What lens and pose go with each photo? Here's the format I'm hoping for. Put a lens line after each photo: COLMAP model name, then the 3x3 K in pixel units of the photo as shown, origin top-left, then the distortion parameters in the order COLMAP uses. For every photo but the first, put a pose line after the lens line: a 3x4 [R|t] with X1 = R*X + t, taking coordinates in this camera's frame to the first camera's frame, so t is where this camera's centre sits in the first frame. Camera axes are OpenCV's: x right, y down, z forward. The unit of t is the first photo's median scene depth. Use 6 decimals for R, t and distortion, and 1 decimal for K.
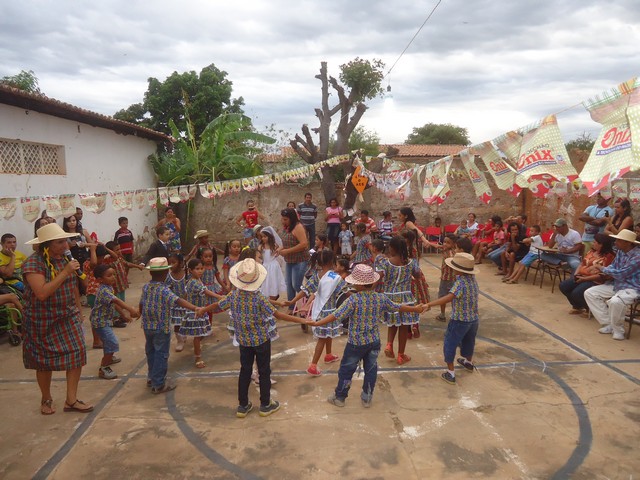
lens RADIAL K [[465.3, 0, 320.0], [0, 465.3, 240.0], [0, 0, 1]] dist [-0.005583, 0.001110]
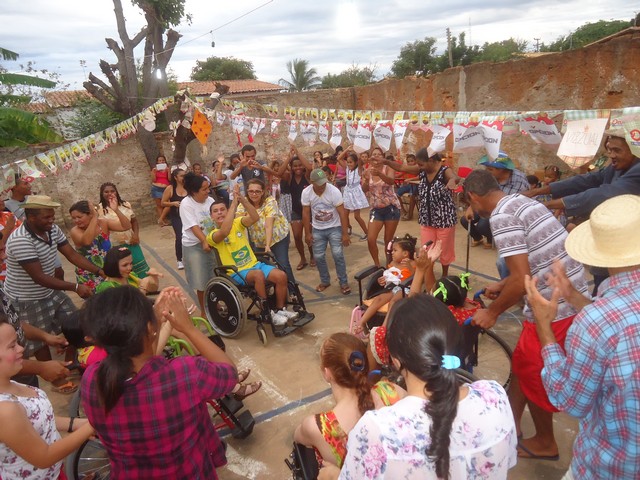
lens RADIAL K [[467.8, 0, 320.0], [0, 467.8, 240.0], [0, 0, 1]] dist [-0.002043, 0.000335]
pose [[0.892464, -0.187181, 0.410452, -0.089315], [0.134797, 0.978937, 0.153336, -0.030630], [-0.430509, -0.081519, 0.898898, 0.145699]]
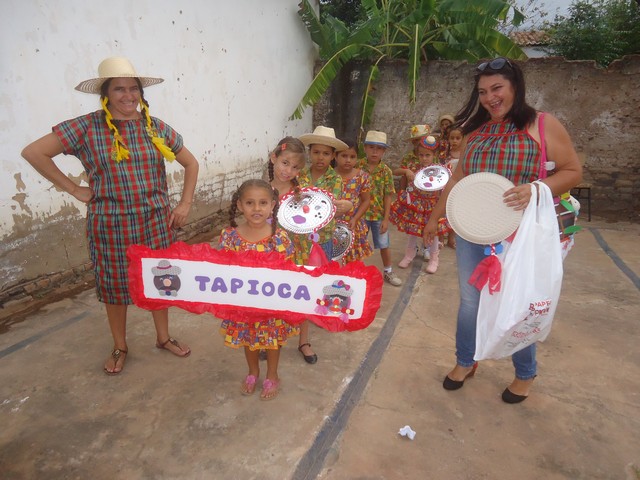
lens RADIAL K [[466.2, 0, 320.0], [0, 466.2, 240.0], [0, 0, 1]] dist [-0.005200, 0.001813]
pose [[0.920140, 0.133894, -0.367987, -0.122112], [-0.067060, 0.979724, 0.188795, -0.017177], [0.385804, -0.149041, 0.910463, 0.524059]]
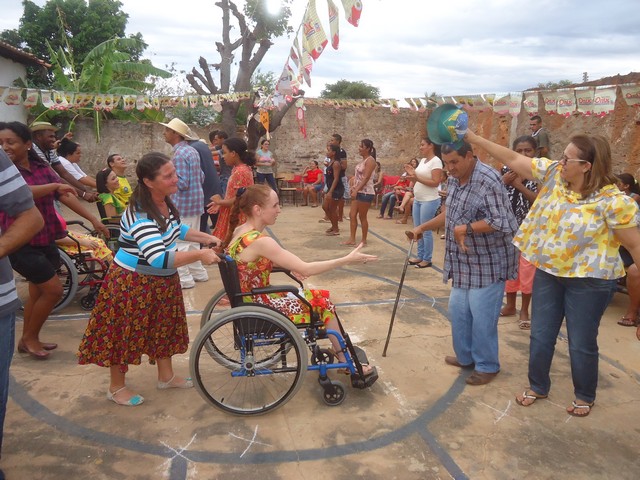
lens RADIAL K [[465.3, 0, 320.0], [0, 465.3, 240.0], [0, 0, 1]] dist [-0.005583, 0.001110]
pose [[0.982841, 0.007255, 0.184314, 0.029923], [-0.022770, 0.996356, 0.082201, 0.029430], [-0.183046, -0.084987, 0.979424, 0.045161]]
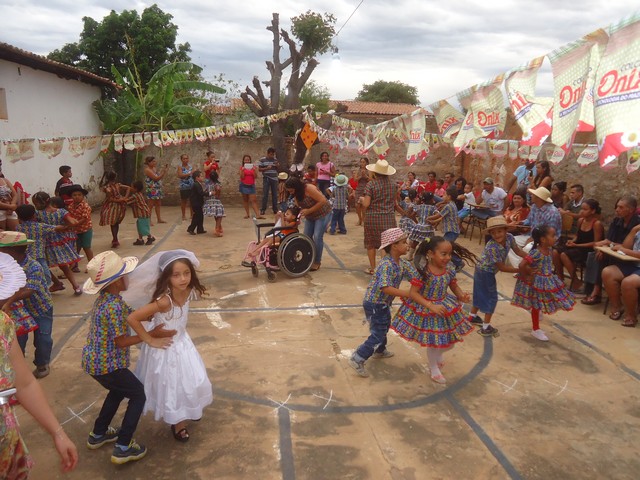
lens RADIAL K [[466.2, 0, 320.0], [0, 466.2, 240.0], [0, 0, 1]] dist [-0.005200, 0.001813]
pose [[0.993874, 0.010828, 0.109988, -0.001636], [-0.021002, 0.995558, 0.091774, 0.005988], [-0.108506, -0.093522, 0.989687, -0.042459]]
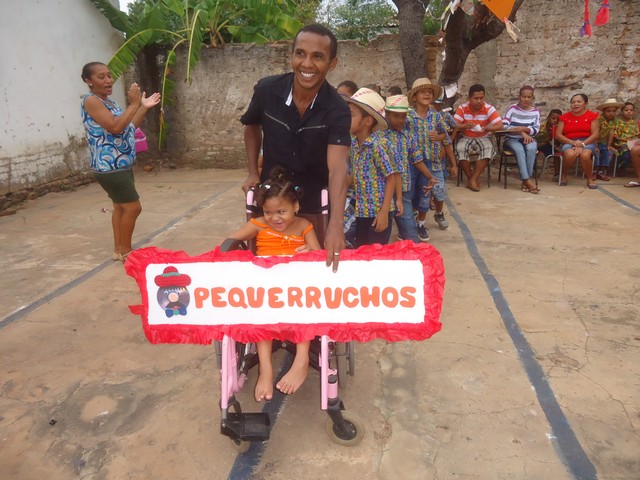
lens RADIAL K [[467.8, 0, 320.0], [0, 467.8, 240.0], [0, 0, 1]] dist [-0.002043, 0.000335]
pose [[0.978097, 0.052980, -0.201296, 0.039857], [-0.010243, 0.978145, 0.207673, -0.007657], [0.207899, -0.201062, 0.957263, 0.503385]]
